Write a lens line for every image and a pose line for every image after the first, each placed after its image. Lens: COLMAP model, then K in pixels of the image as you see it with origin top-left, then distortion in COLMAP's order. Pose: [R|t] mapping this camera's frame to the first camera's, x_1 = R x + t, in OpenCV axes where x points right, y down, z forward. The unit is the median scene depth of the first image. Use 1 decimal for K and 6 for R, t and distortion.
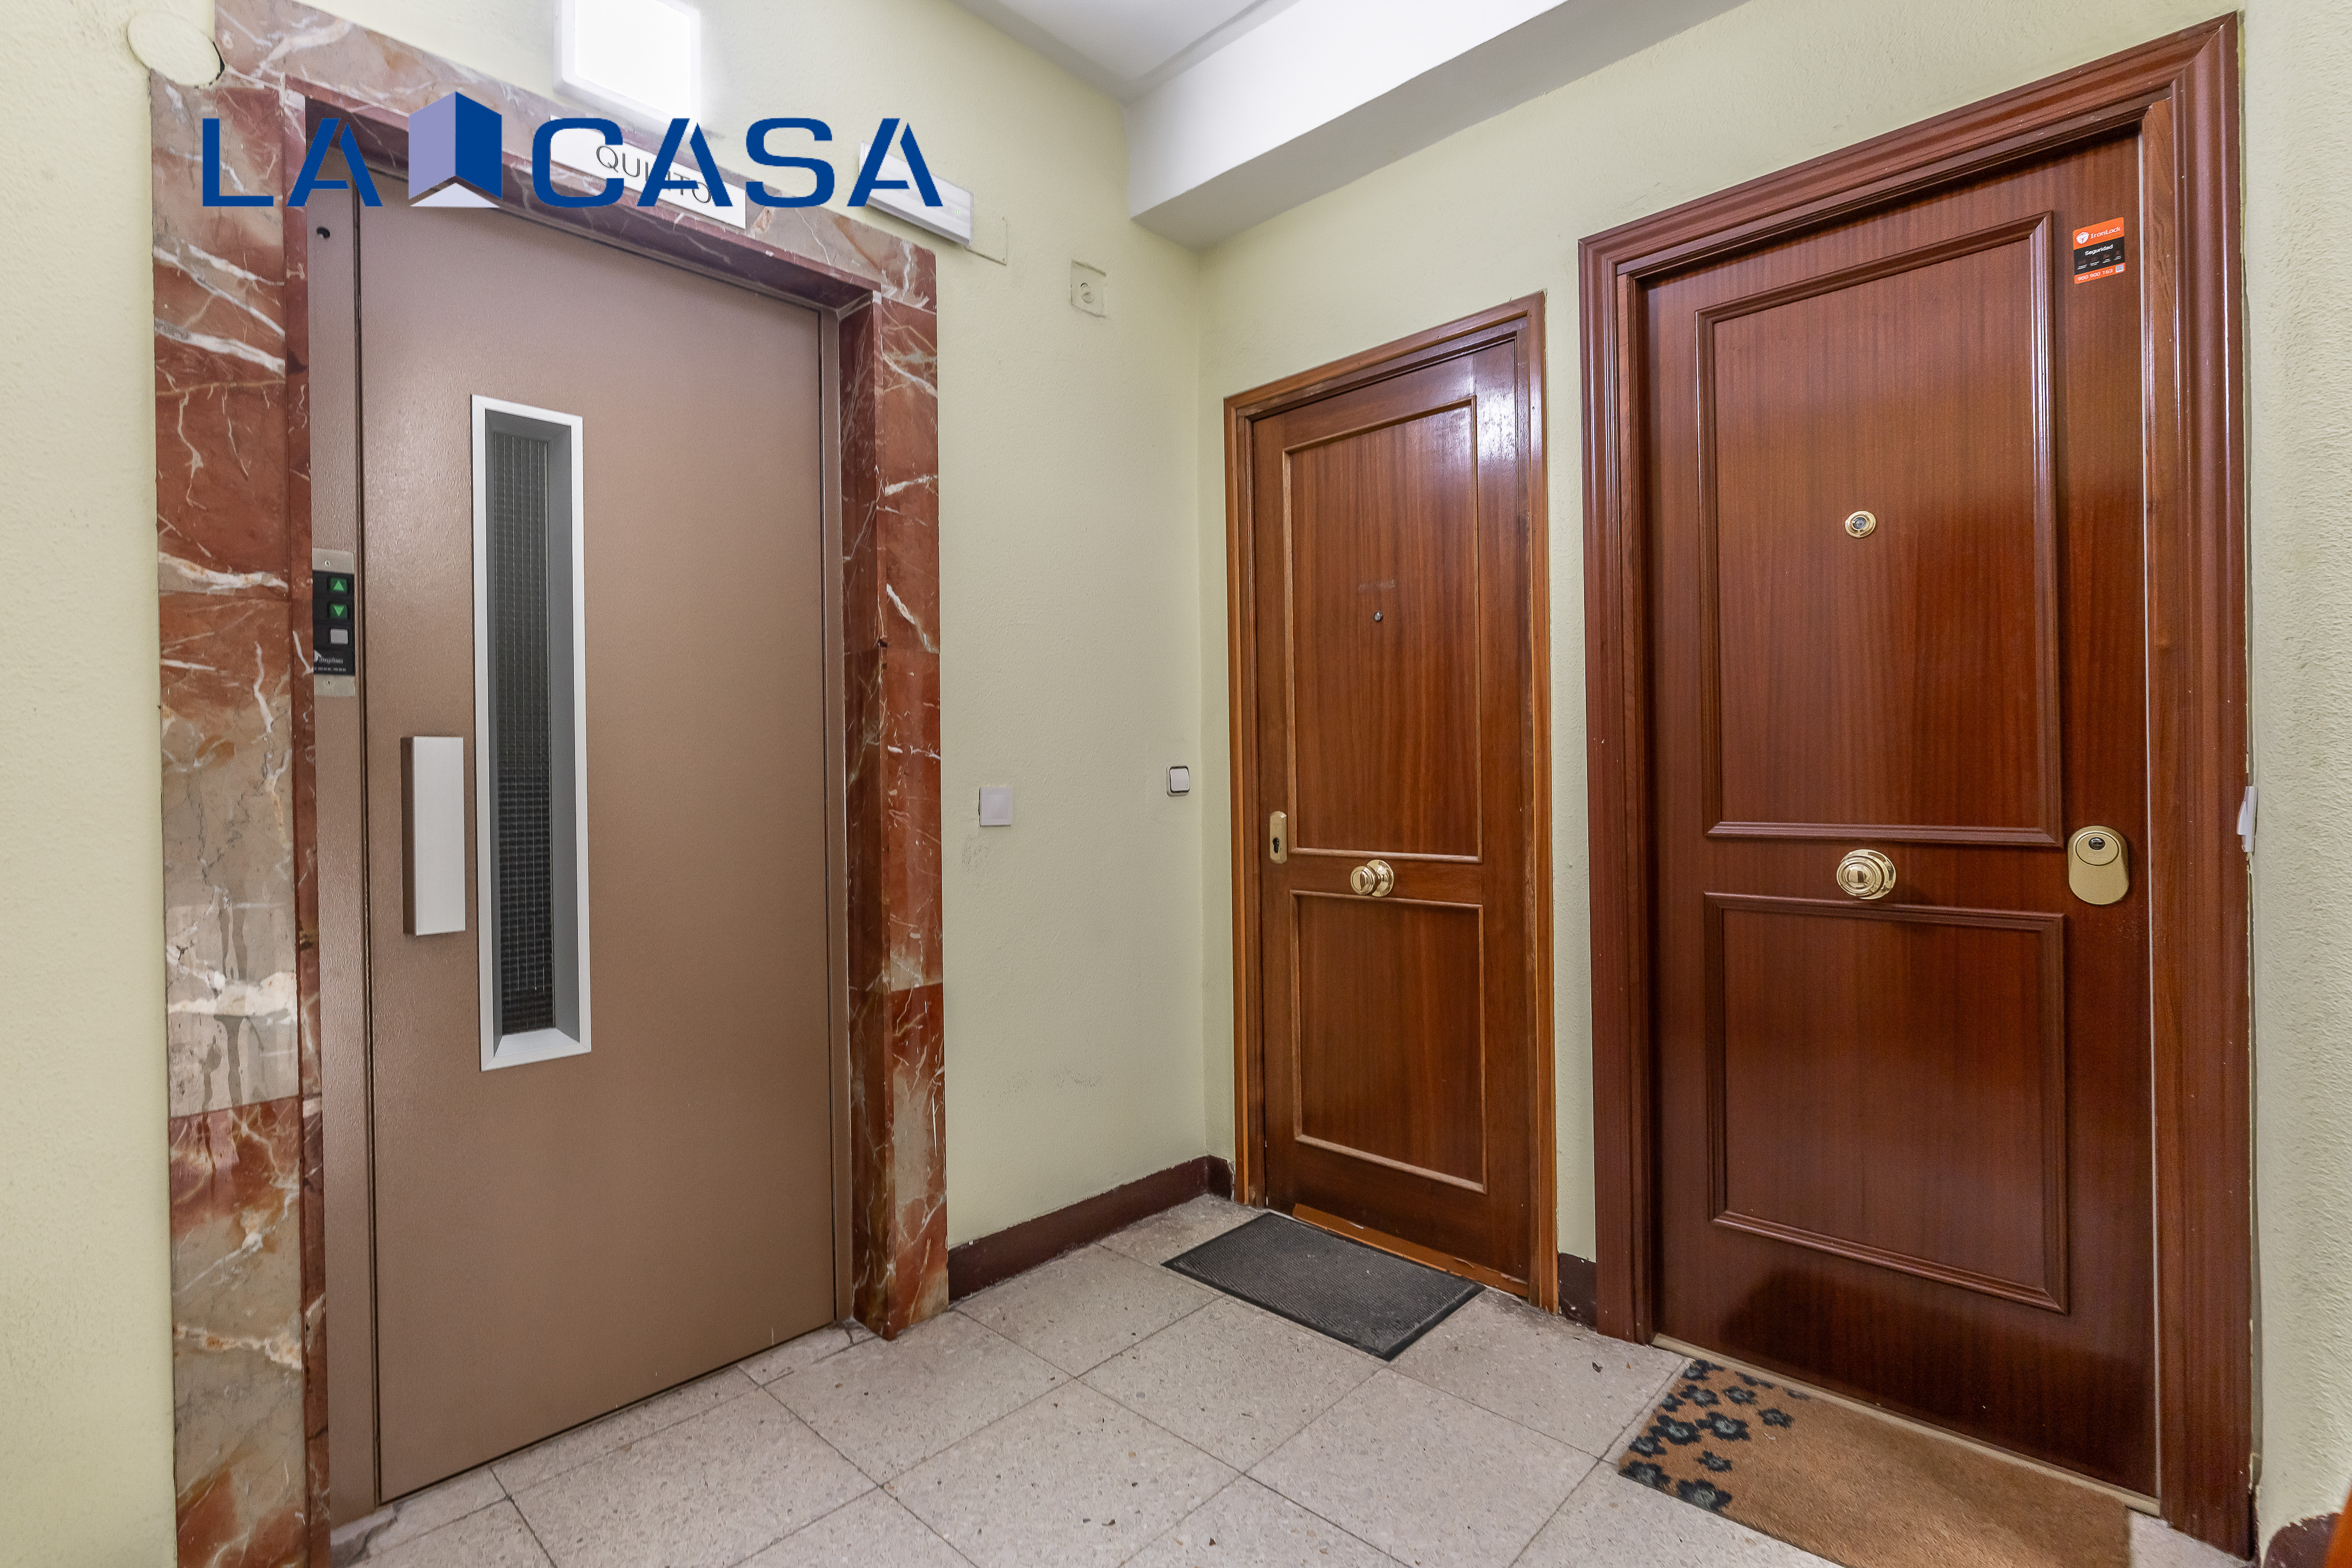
lens RADIAL K [[1072.9, 0, 1171.2], [0, 1072.9, 793.5], [0, 0, 1]] dist [-0.003642, -0.000352]
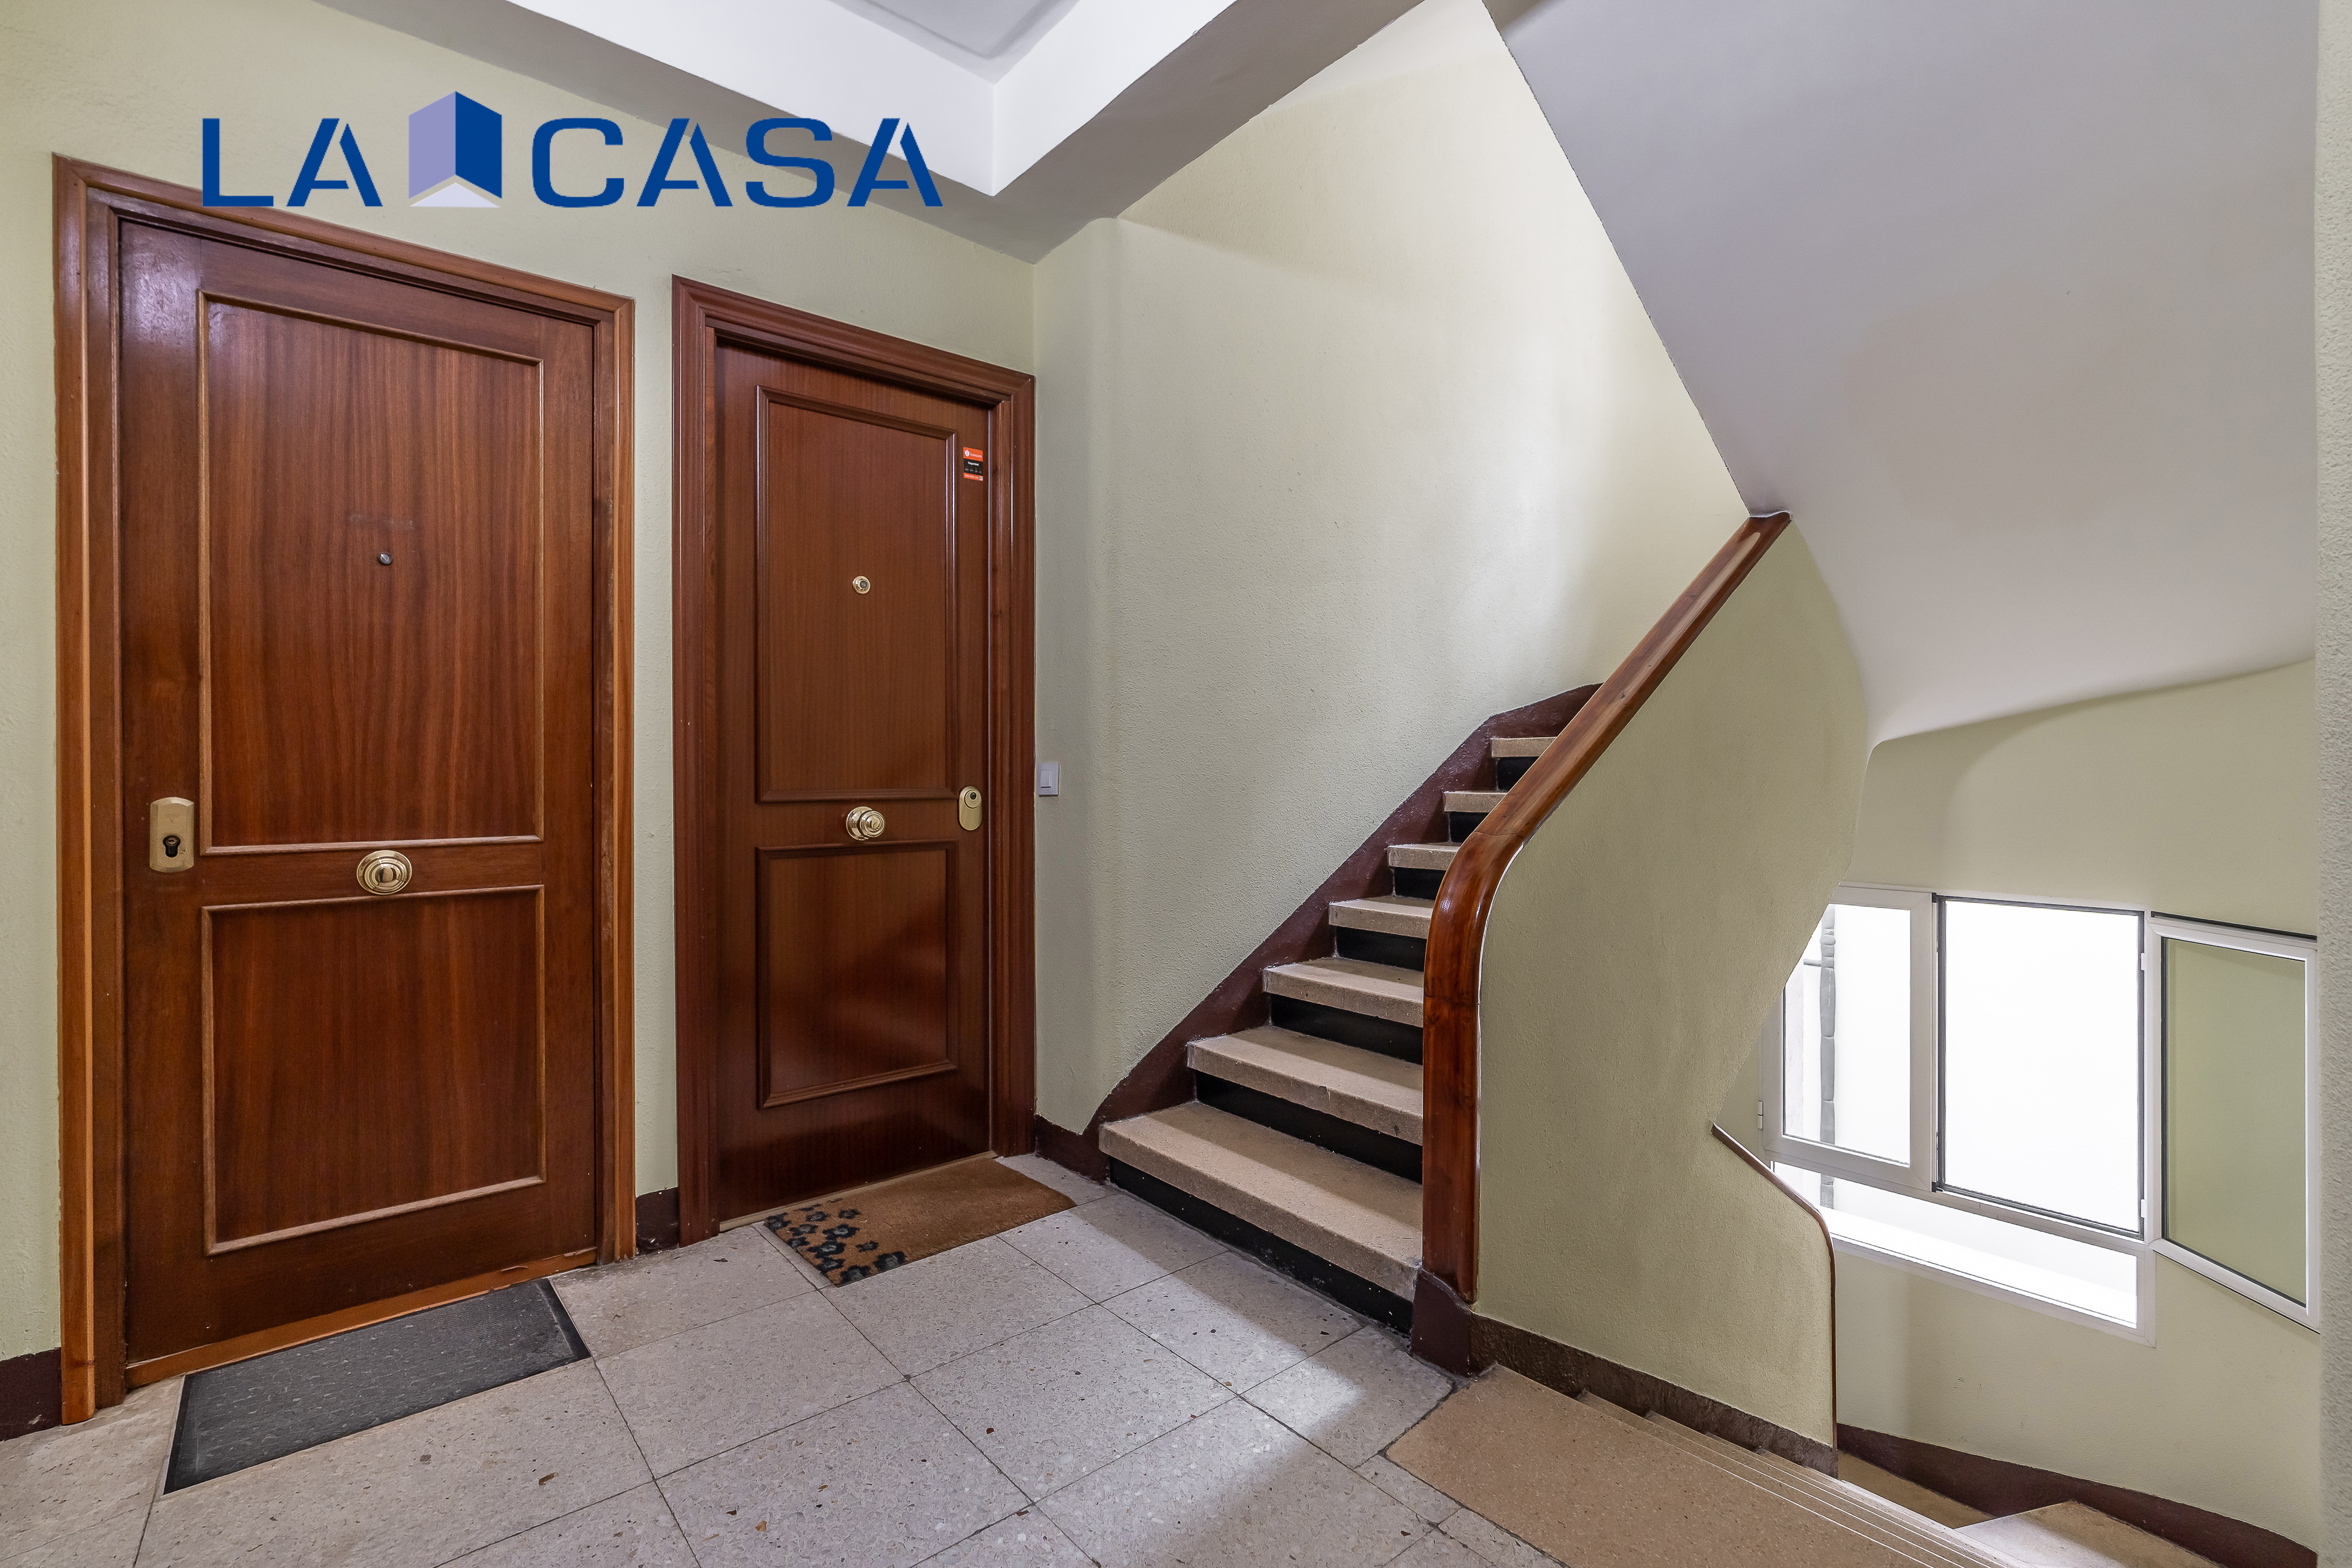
lens RADIAL K [[1072.9, 0, 1171.2], [0, 1072.9, 793.5], [0, 0, 1]] dist [-0.003642, -0.000352]
pose [[0.121866, -0.012113, 0.992473, -0.604900], [0.016816, 0.999807, 0.010138, 0.021002], [-0.992404, 0.015454, 0.122046, 0.316926]]
